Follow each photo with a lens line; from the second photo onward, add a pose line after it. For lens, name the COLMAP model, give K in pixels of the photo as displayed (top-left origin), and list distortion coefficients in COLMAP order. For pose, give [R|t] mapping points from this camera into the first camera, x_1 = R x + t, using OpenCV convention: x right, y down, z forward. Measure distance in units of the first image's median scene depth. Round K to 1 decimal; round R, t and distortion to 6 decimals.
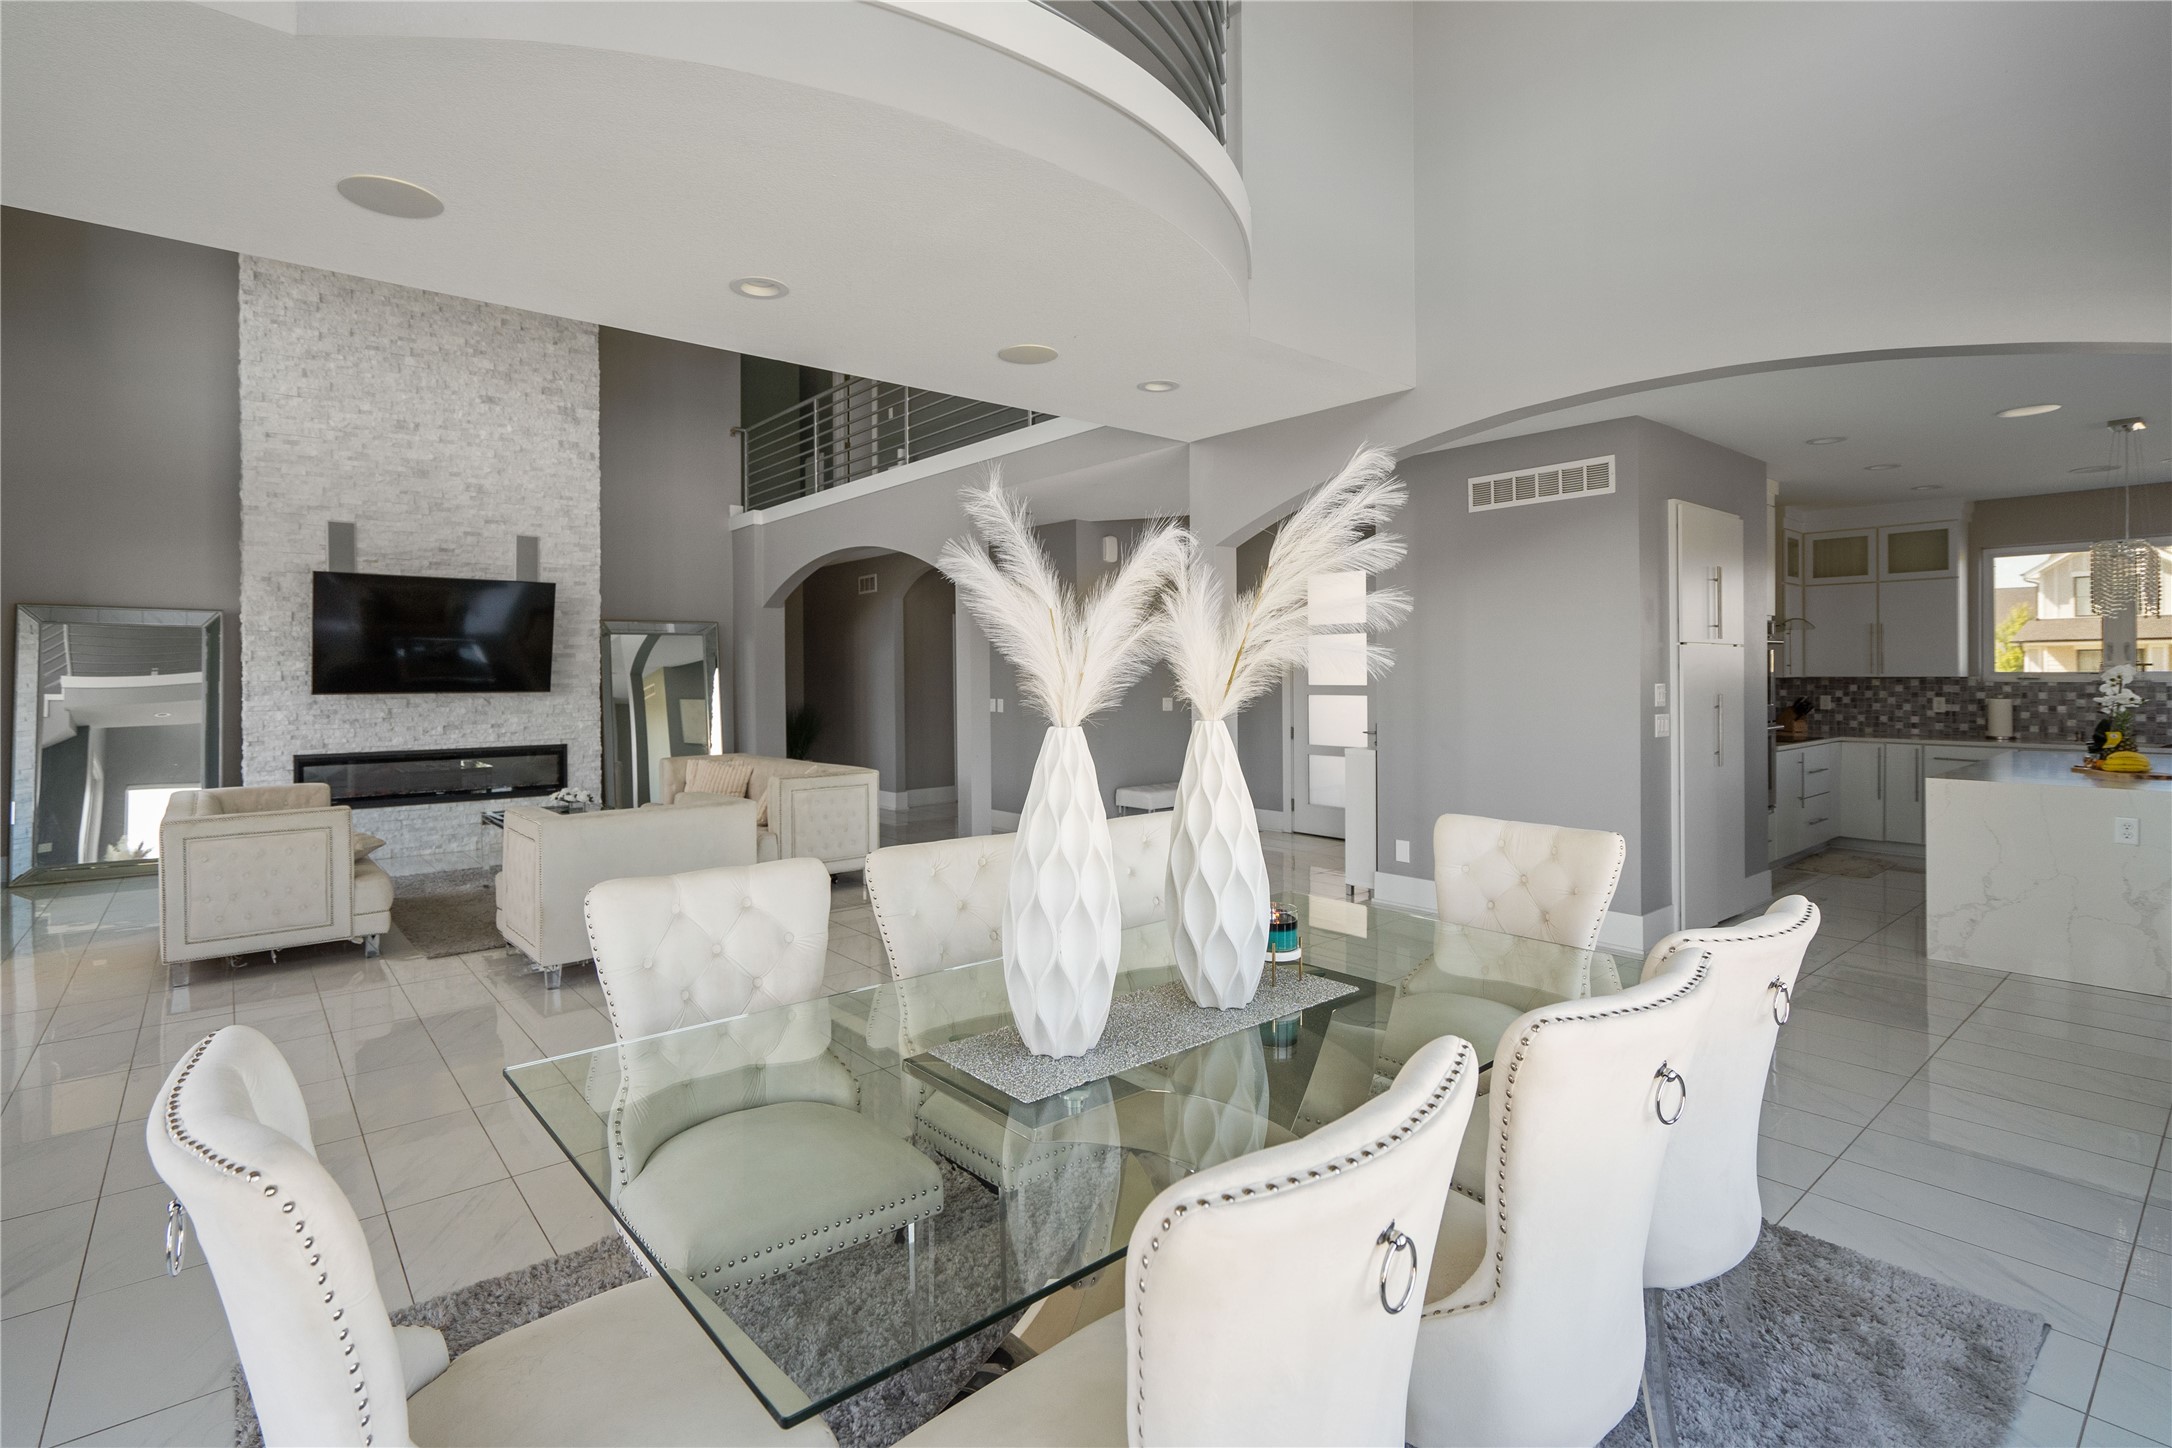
lens RADIAL K [[1009.2, 0, 1059.6], [0, 1009.2, 670.5], [0, 0, 1]] dist [-0.007587, 0.002401]
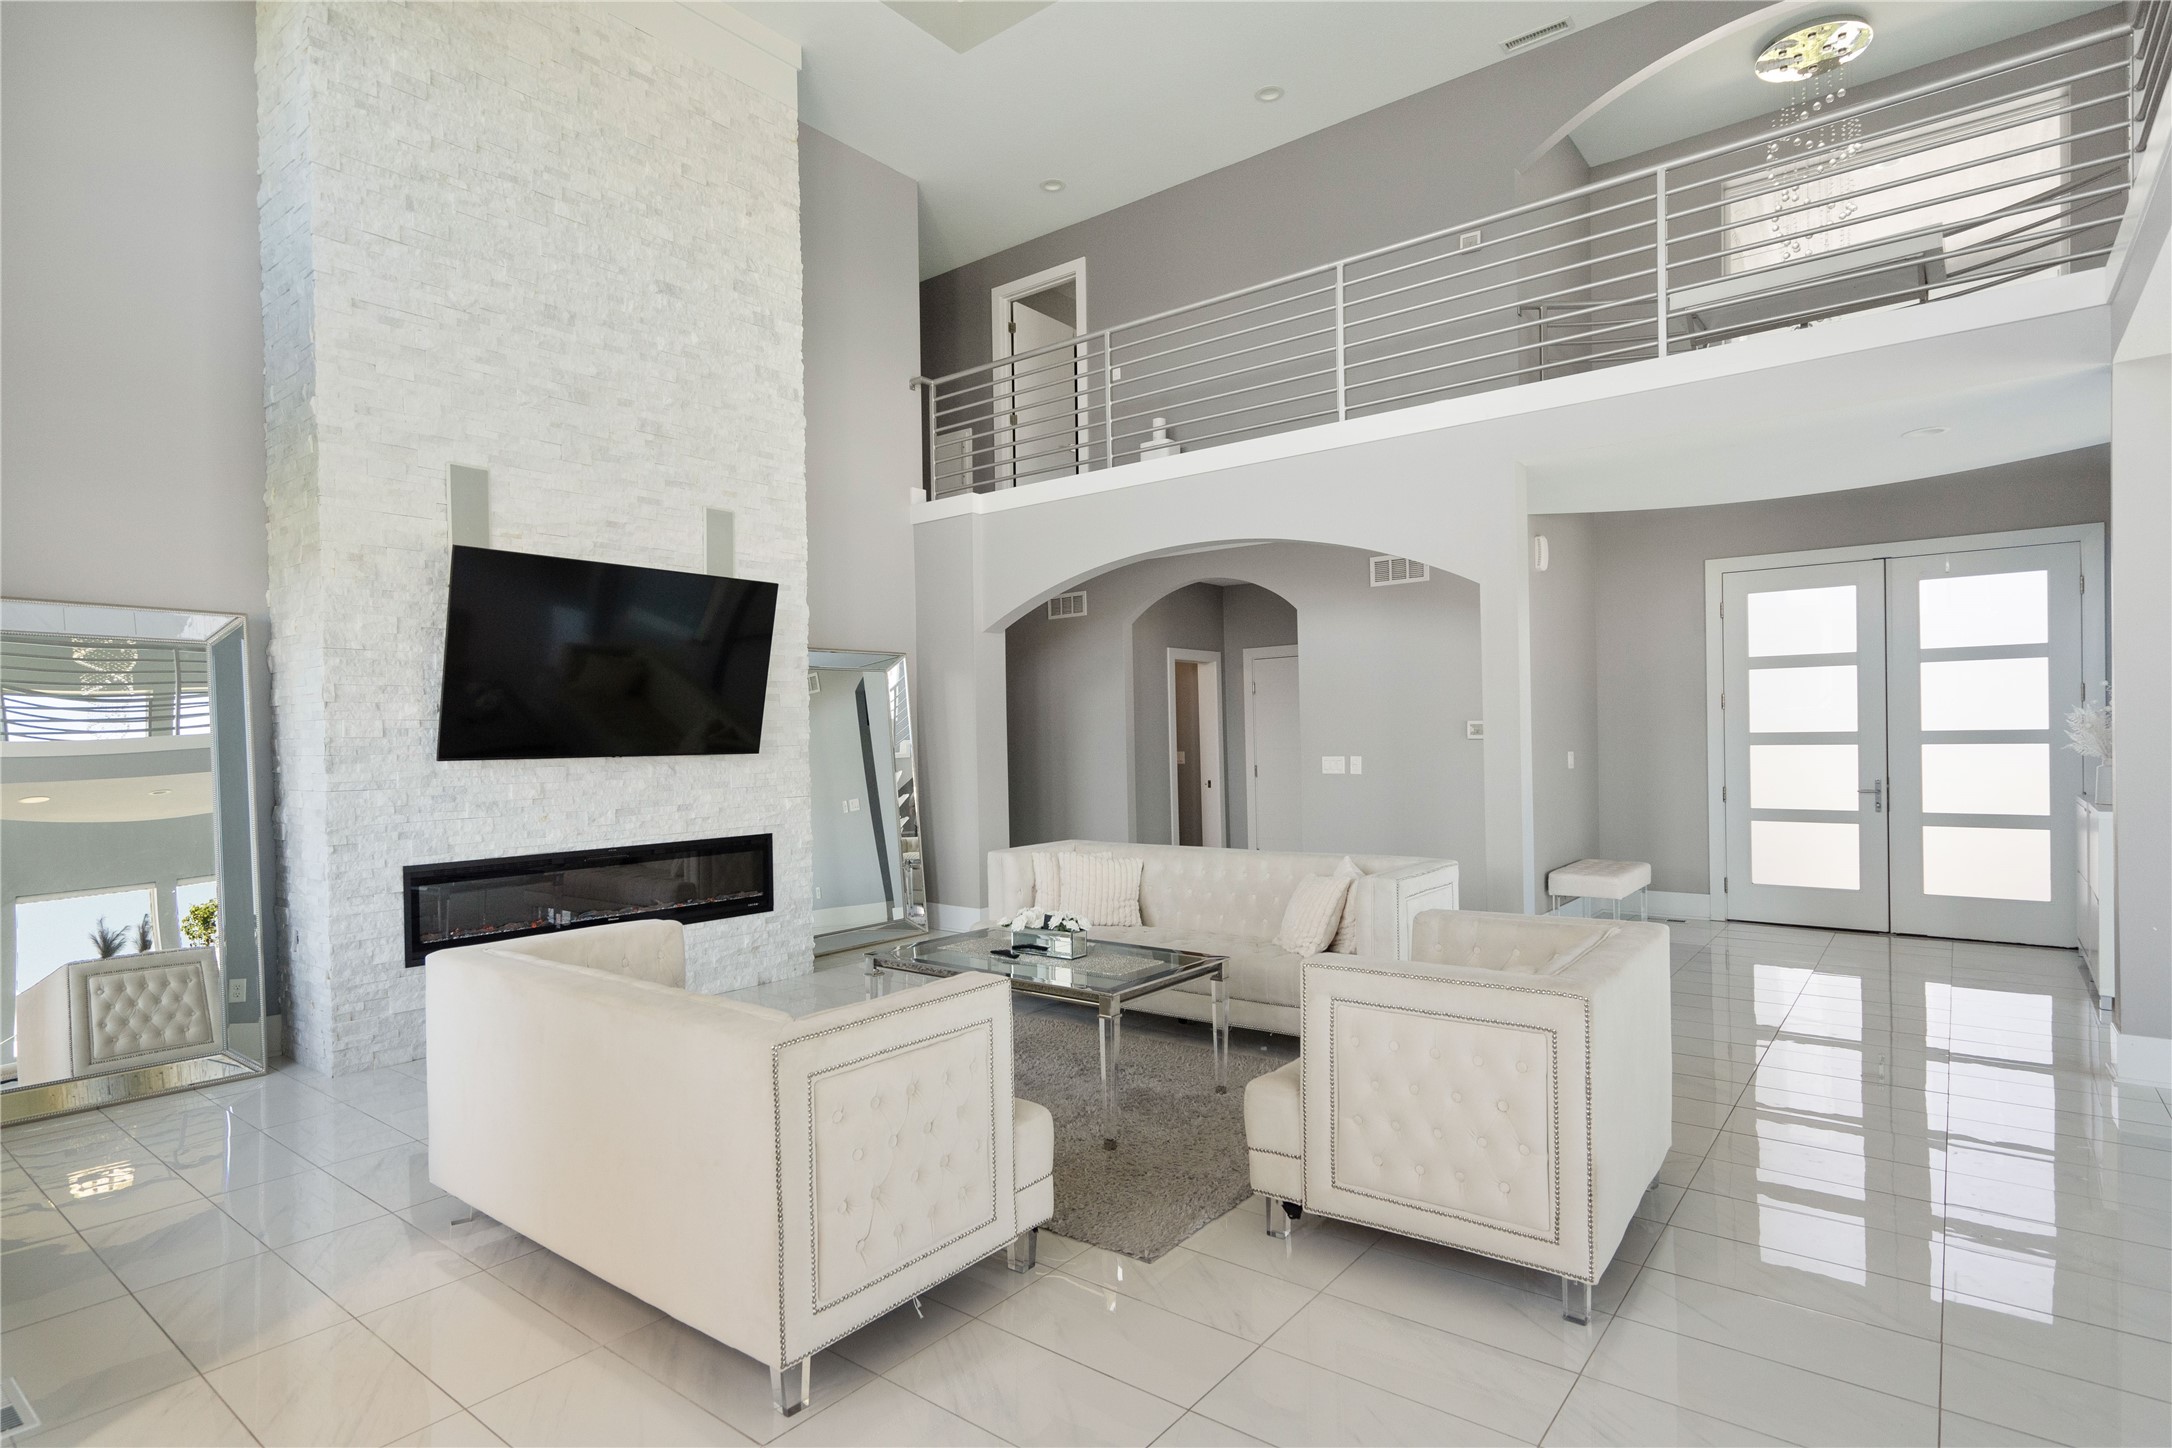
lens RADIAL K [[1100.7, 0, 1057.2], [0, 1100.7, 738.5], [0, 0, 1]] dist [-0.003965, 0.002199]
pose [[0.979117, -0.009811, 0.203062, -0.507216], [0.009187, 0.999950, 0.004018, 0.011522], [-0.203091, -0.002068, 0.979158, 0.300367]]
